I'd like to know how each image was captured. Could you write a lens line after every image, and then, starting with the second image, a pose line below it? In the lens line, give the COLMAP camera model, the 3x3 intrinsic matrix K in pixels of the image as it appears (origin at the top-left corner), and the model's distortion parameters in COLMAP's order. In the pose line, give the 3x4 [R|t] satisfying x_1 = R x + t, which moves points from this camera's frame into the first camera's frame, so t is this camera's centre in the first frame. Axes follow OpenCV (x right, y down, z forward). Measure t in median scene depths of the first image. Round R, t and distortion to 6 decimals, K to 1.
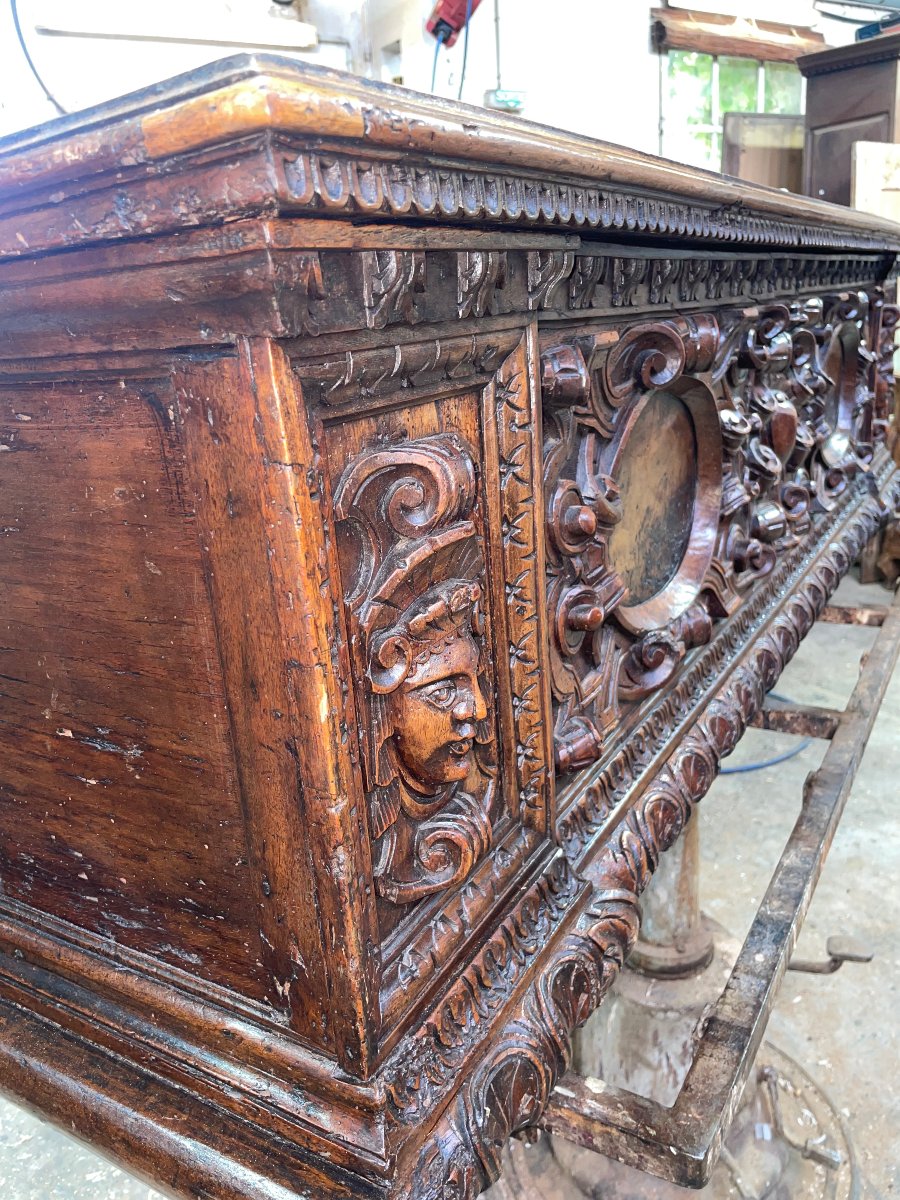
lens RADIAL K [[894.3, 0, 451.4], [0, 894.3, 615.9], [0, 0, 1]] dist [0.059591, -0.098255]
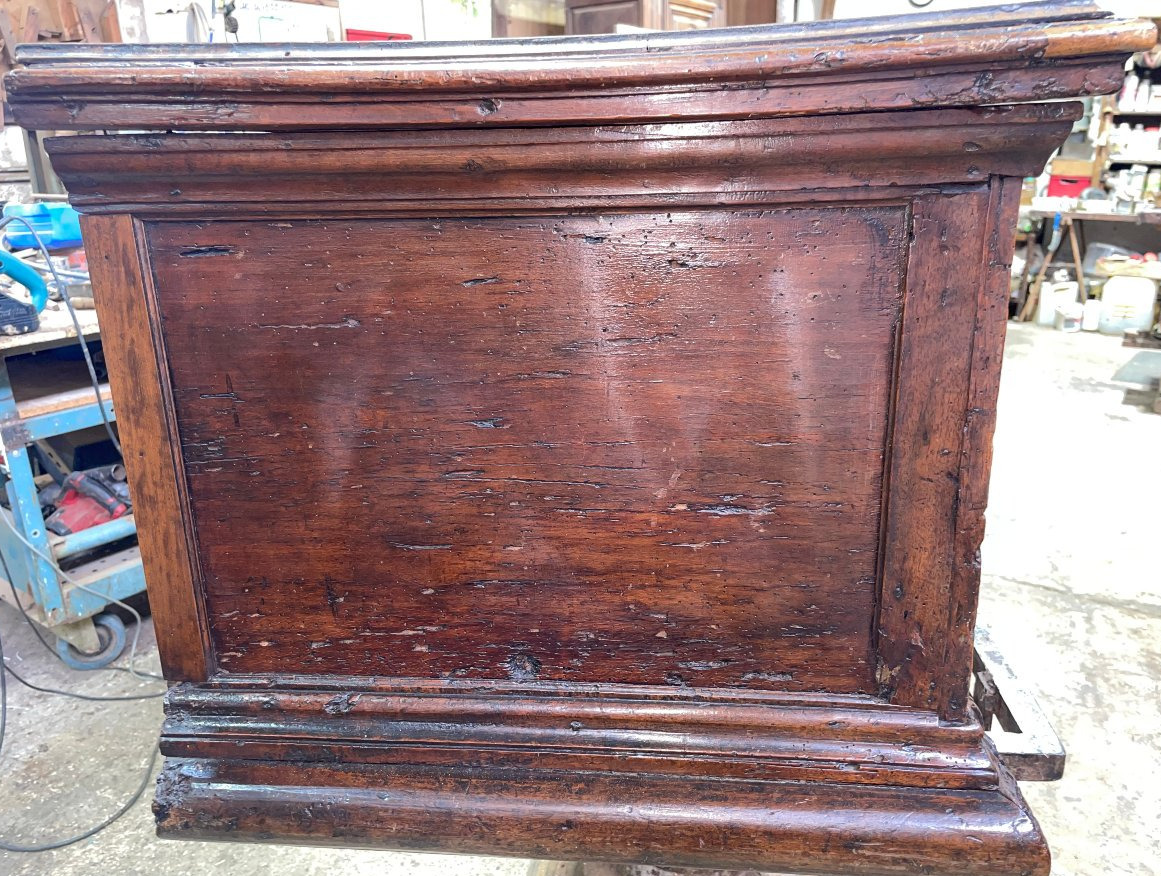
lens RADIAL K [[865.3, 0, 580.5], [0, 865.3, 438.0], [0, 0, 1]] dist [0.059591, -0.098255]
pose [[0.915475, -0.092943, 0.391494, -1.051554], [0.100936, 0.994893, 0.000163, 0.027575], [-0.389510, 0.039366, 0.920181, -0.005005]]
